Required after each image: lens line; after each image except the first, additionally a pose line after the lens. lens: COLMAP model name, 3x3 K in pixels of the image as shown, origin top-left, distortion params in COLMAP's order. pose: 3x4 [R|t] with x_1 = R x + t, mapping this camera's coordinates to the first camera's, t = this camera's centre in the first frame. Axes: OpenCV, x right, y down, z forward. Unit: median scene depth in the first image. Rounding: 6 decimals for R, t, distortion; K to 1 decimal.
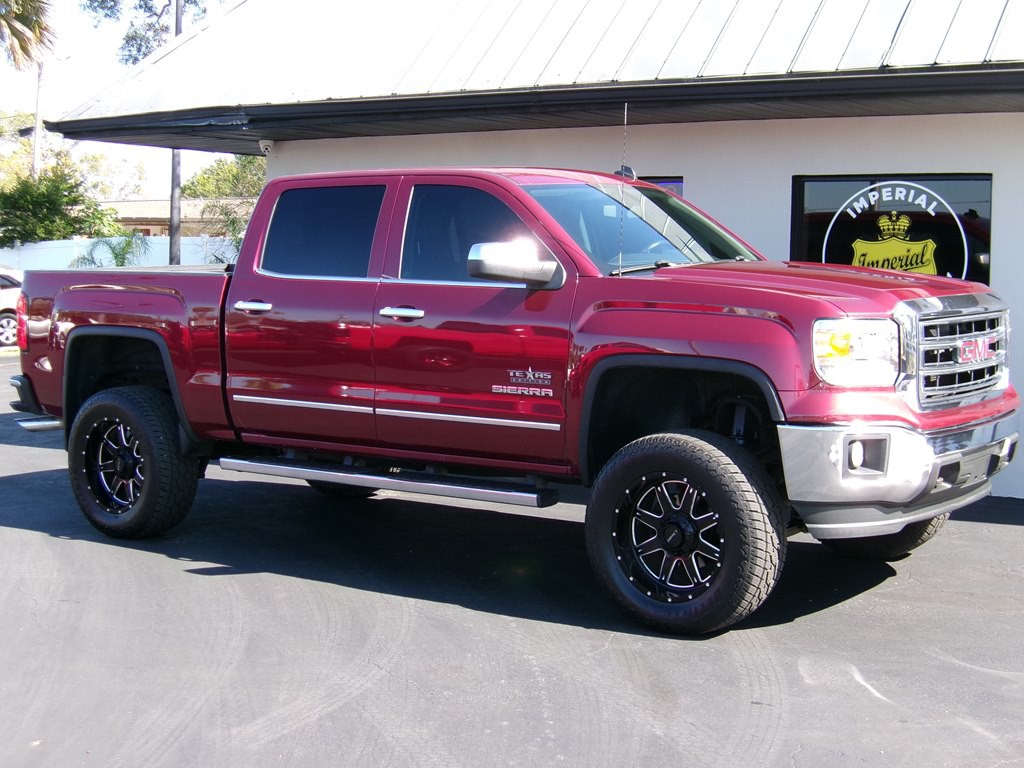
lens RADIAL K [[1586.5, 0, 518.5], [0, 1586.5, 382.9], [0, 0, 1]] dist [-0.115735, 0.000000]
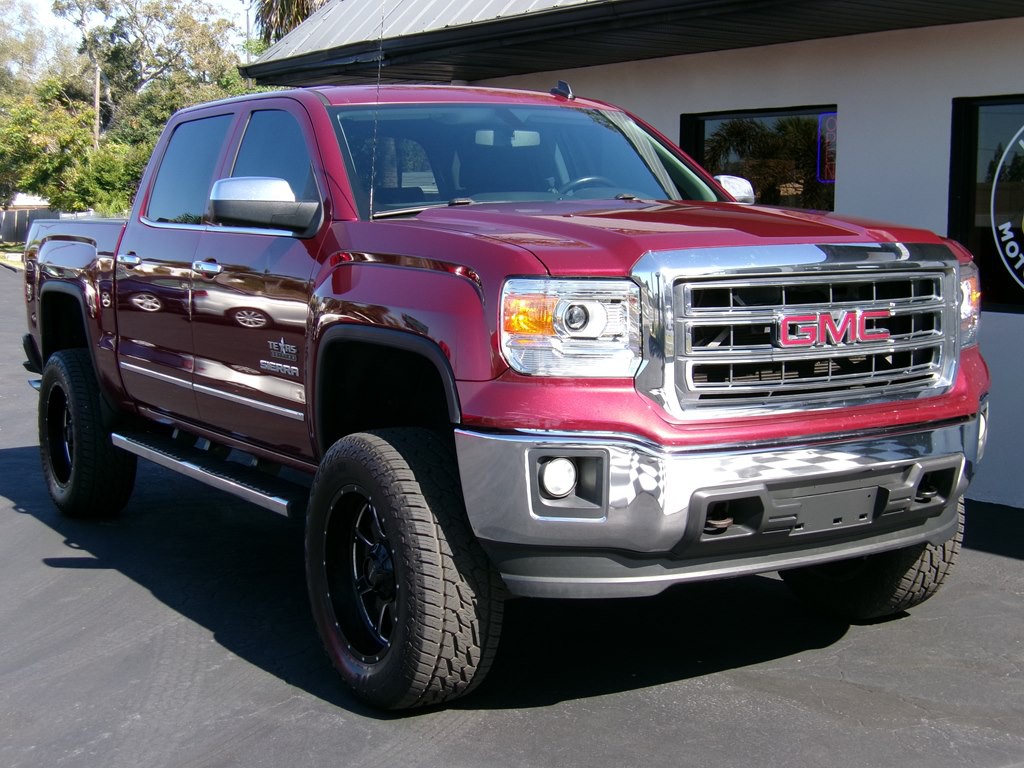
lens RADIAL K [[1586.5, 0, 513.3], [0, 1586.5, 393.4], [0, 0, 1]] dist [-0.115735, 0.000000]
pose [[0.926517, 0.039323, -0.374192, 0.293311], [-0.028762, 0.999016, 0.033769, -0.008723], [0.375151, -0.020525, 0.926736, 0.235707]]
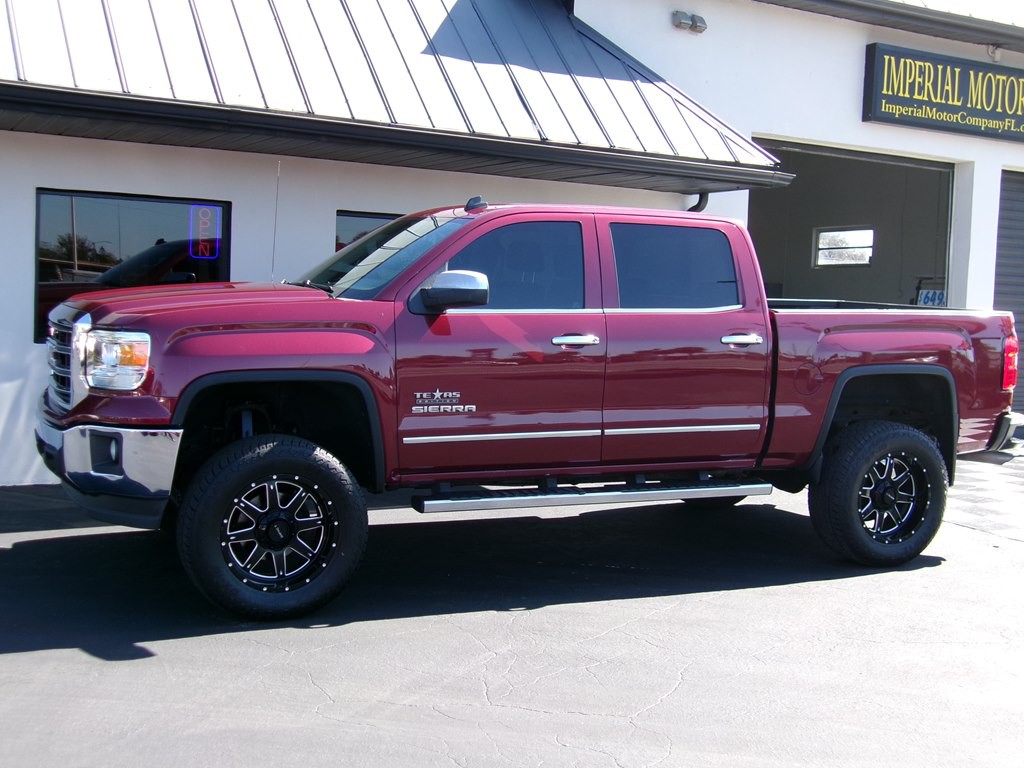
lens RADIAL K [[1255.5, 0, 514.2], [0, 1255.5, 386.2], [0, 0, 1]] dist [-0.003643, 0.000000]
pose [[0.445455, -0.056109, 0.893545, -0.662240], [0.037997, 0.998320, 0.043745, -0.041365], [-0.894498, 0.014466, 0.446838, 0.521641]]
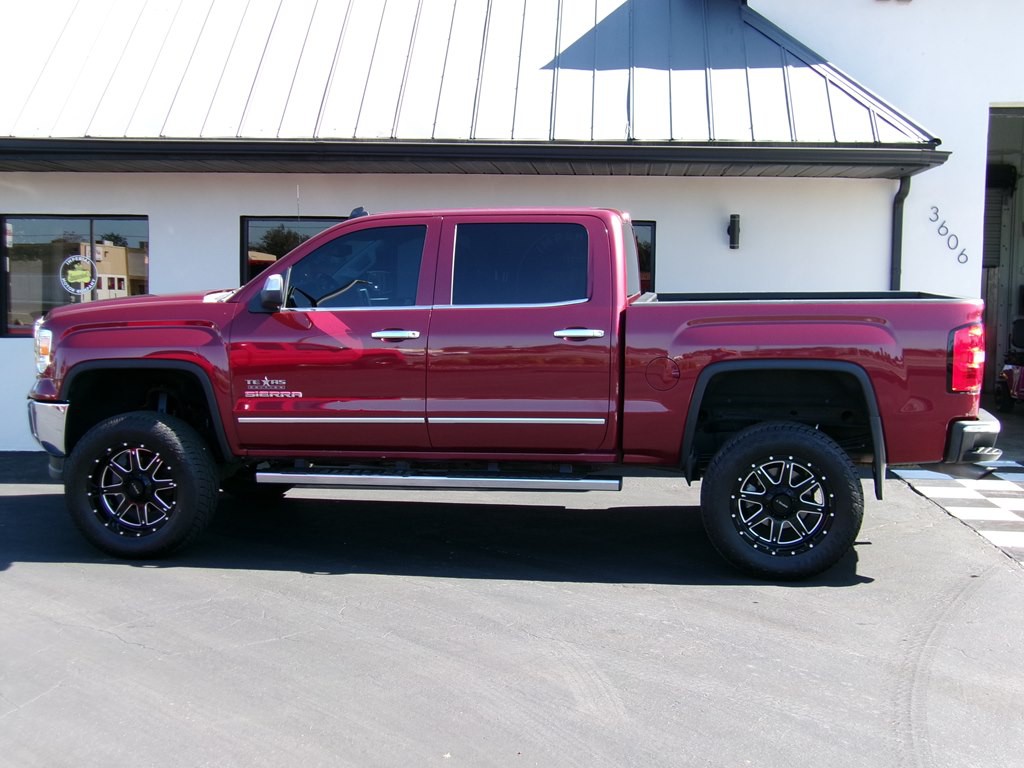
lens RADIAL K [[1255.5, 0, 515.1], [0, 1255.5, 385.0], [0, 0, 1]] dist [-0.003643, 0.000000]
pose [[0.862098, -0.040667, 0.505108, -0.362339], [0.037074, 0.999165, 0.017168, -0.016351], [-0.505384, 0.003925, 0.862886, 0.131441]]
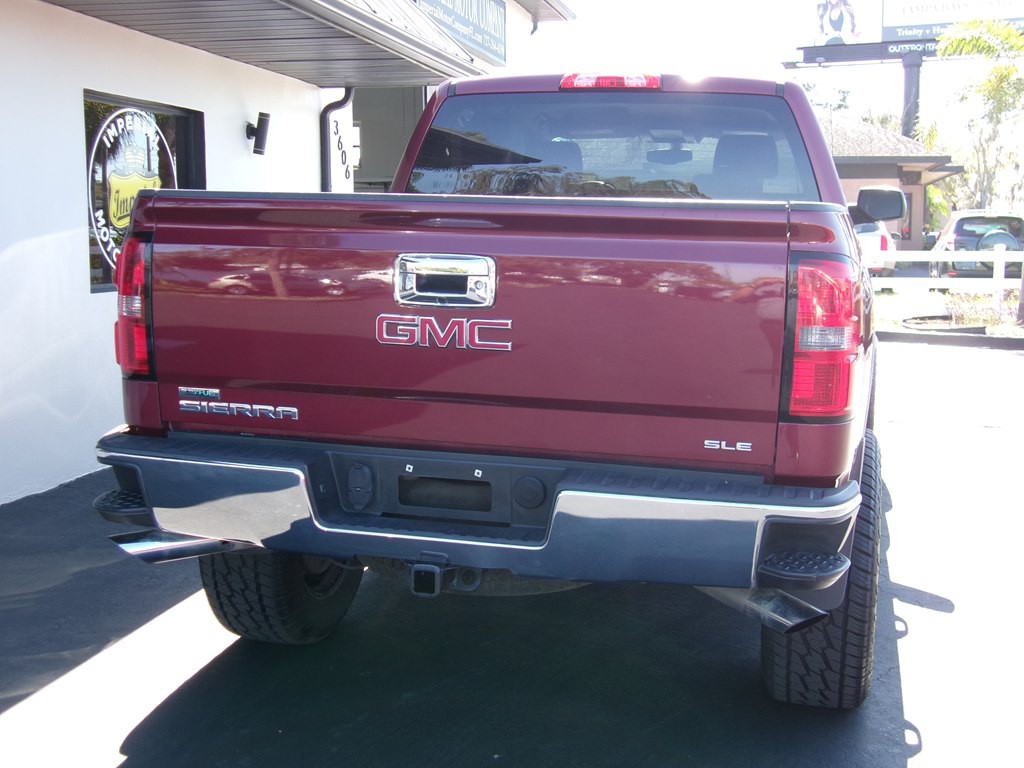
lens RADIAL K [[1255.5, 0, 517.2], [0, 1255.5, 391.7], [0, 0, 1]] dist [-0.003643, 0.000000]
pose [[-0.365862, -0.132938, 0.921126, -0.554235], [0.063060, 0.983930, 0.167049, -0.080837], [-0.928530, 0.119203, -0.351600, 1.143823]]
